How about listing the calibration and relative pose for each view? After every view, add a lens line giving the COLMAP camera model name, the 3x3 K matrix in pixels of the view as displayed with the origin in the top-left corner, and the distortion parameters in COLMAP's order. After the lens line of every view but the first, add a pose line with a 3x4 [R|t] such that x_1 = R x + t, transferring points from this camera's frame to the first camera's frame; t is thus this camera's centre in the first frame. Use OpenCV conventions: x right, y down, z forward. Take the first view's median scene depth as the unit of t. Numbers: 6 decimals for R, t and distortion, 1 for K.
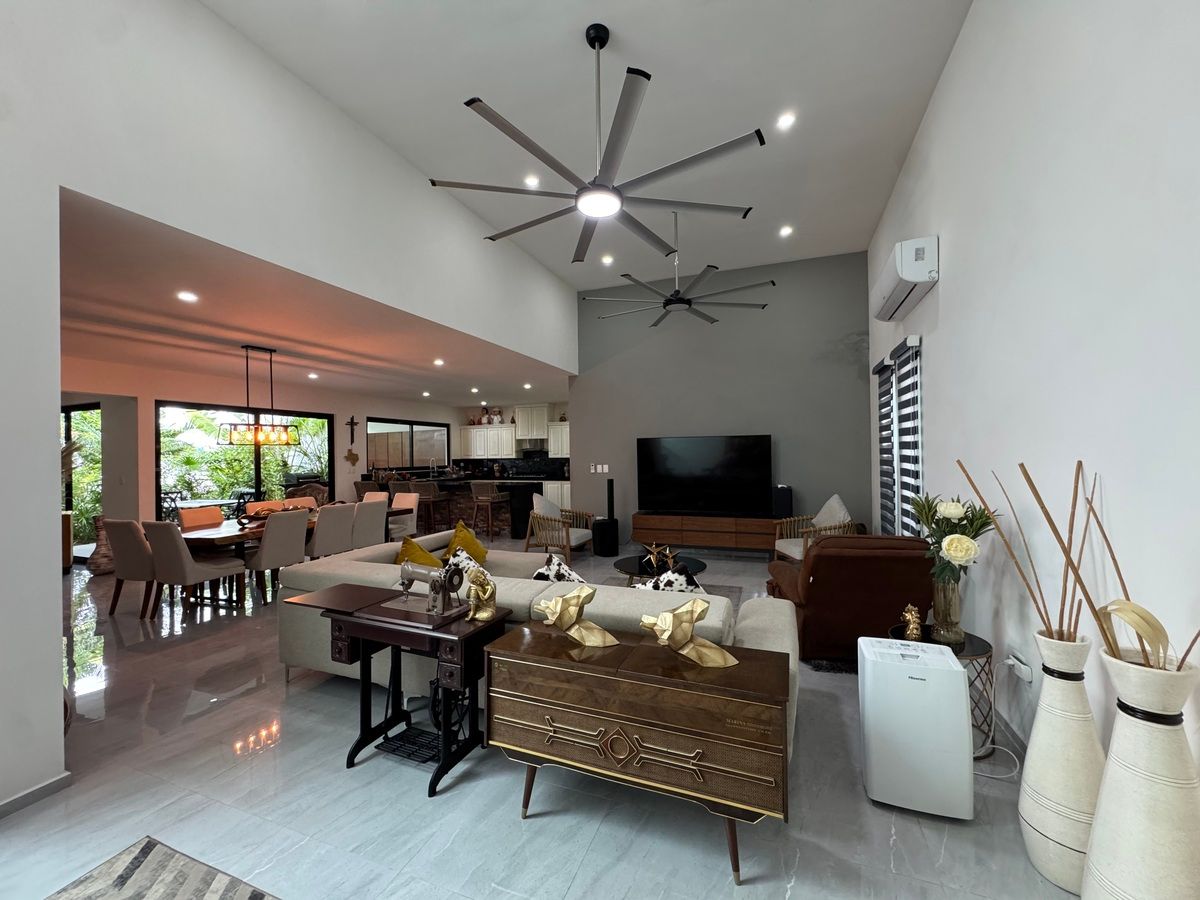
lens RADIAL K [[476.9, 0, 597.0], [0, 476.9, 452.5], [0, 0, 1]] dist [-0.000543, -0.000012]
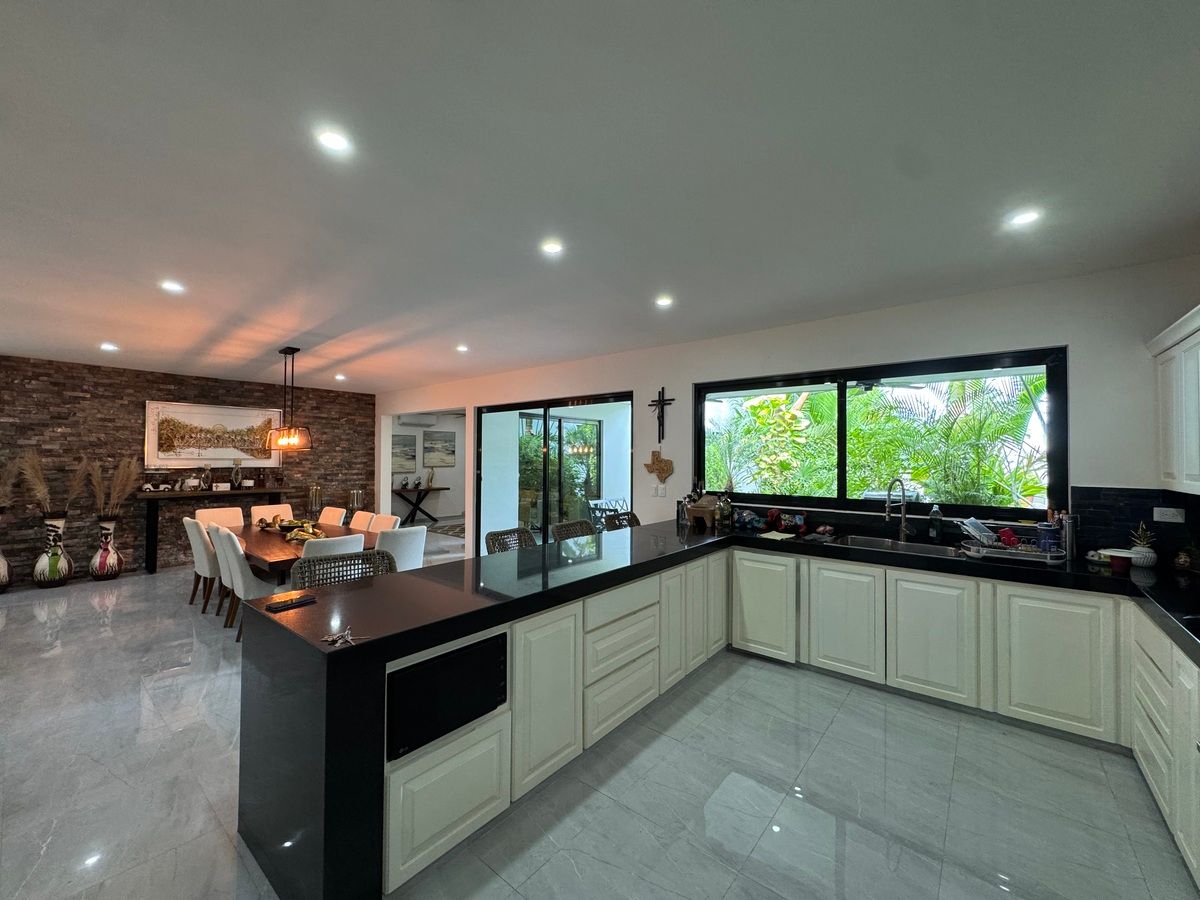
lens RADIAL K [[476.9, 0, 601.5], [0, 476.9, 452.7], [0, 0, 1]] dist [-0.000543, -0.000012]
pose [[-0.316293, 0.000560, -0.948662, 0.008893], [-0.000658, 0.999999, 0.000809, -0.005481], [0.948661, 0.000880, -0.316292, 1.156261]]
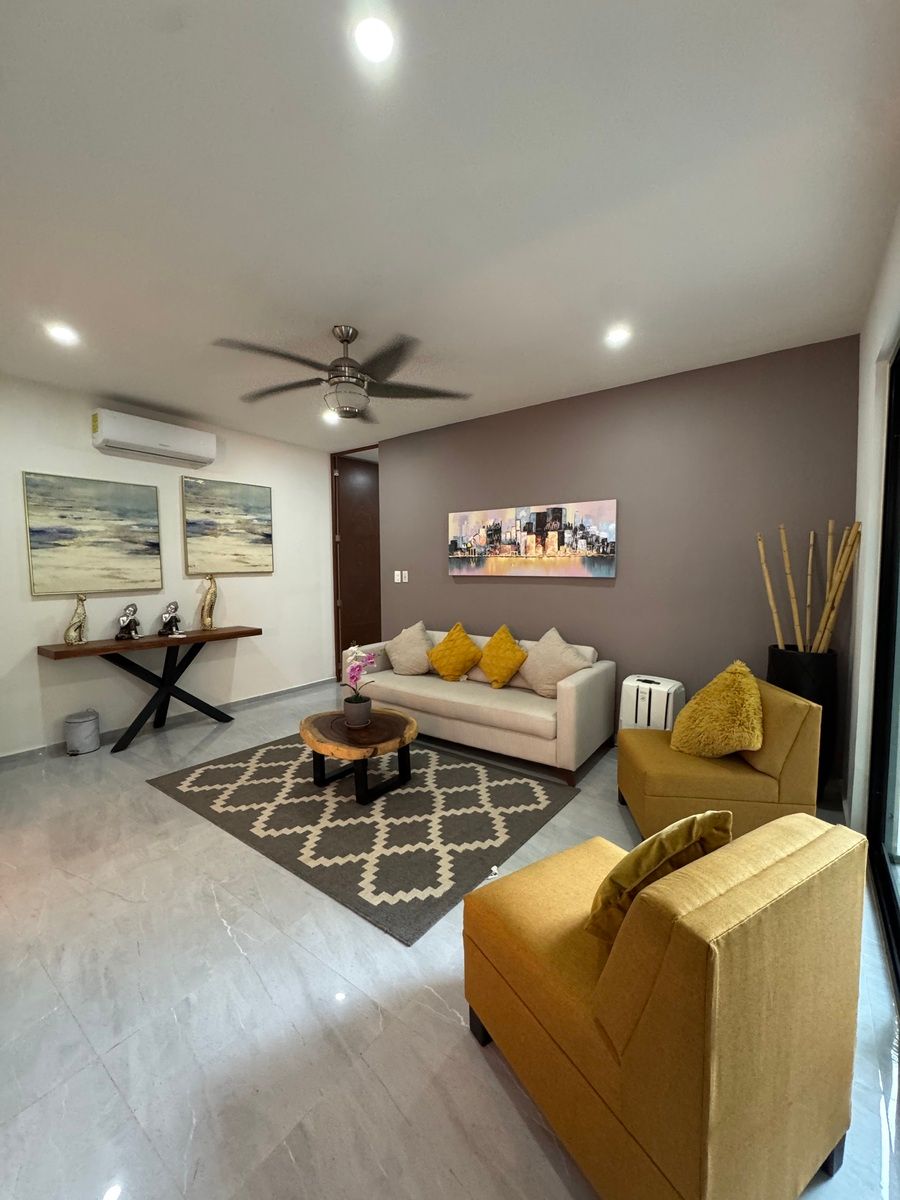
lens RADIAL K [[476.9, 0, 450.8], [0, 476.9, 598.7], [0, 0, 1]] dist [-0.000543, -0.000012]
pose [[-0.267569, 0.079996, -0.960212, -0.676937], [0.008760, 0.996708, 0.080596, 0.021832], [0.963499, 0.013153, -0.267389, 0.671854]]
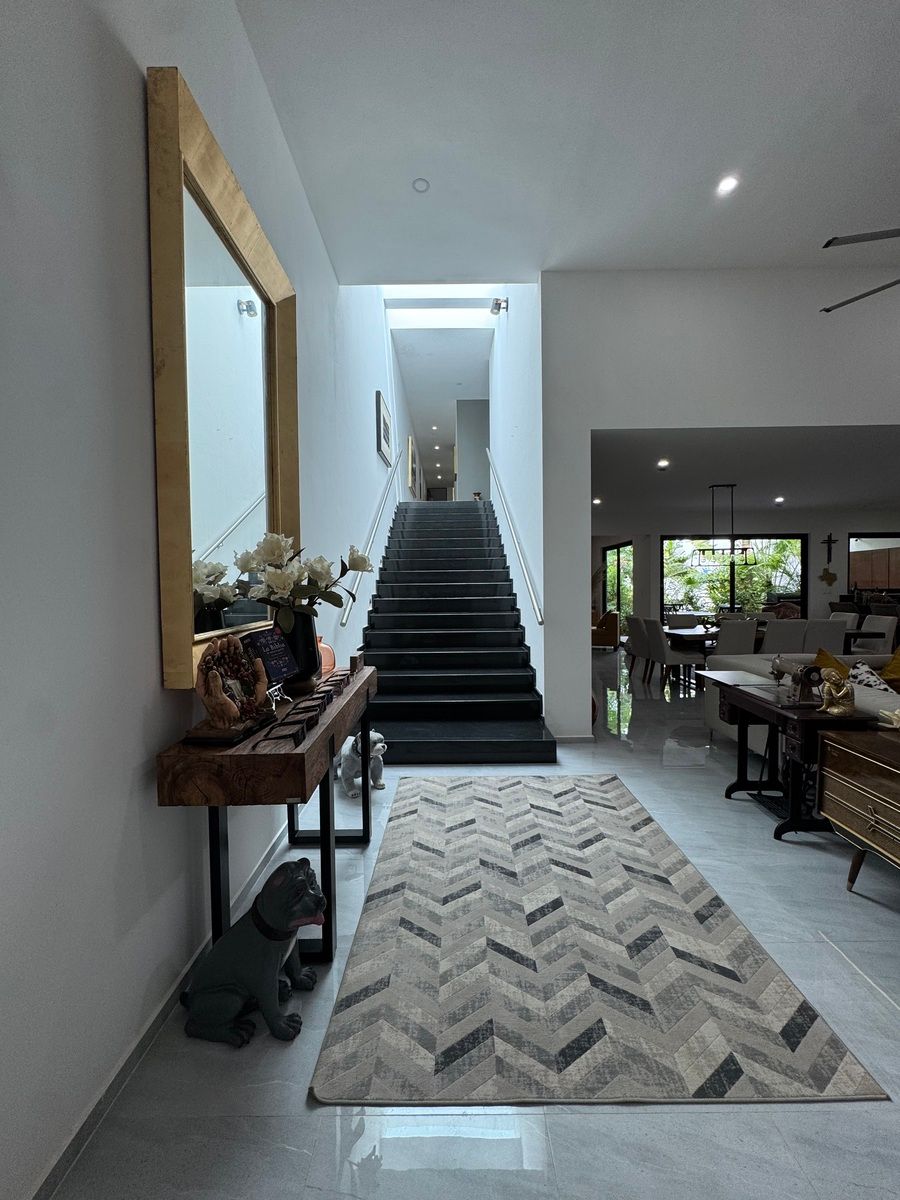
lens RADIAL K [[476.9, 0, 447.8], [0, 476.9, 600.3], [0, 0, 1]] dist [-0.000543, -0.000012]
pose [[0.353764, 0.039046, -0.934519, 0.116910], [0.009561, 0.998925, 0.045356, 0.006760], [0.935286, -0.024981, 0.353011, -0.055514]]
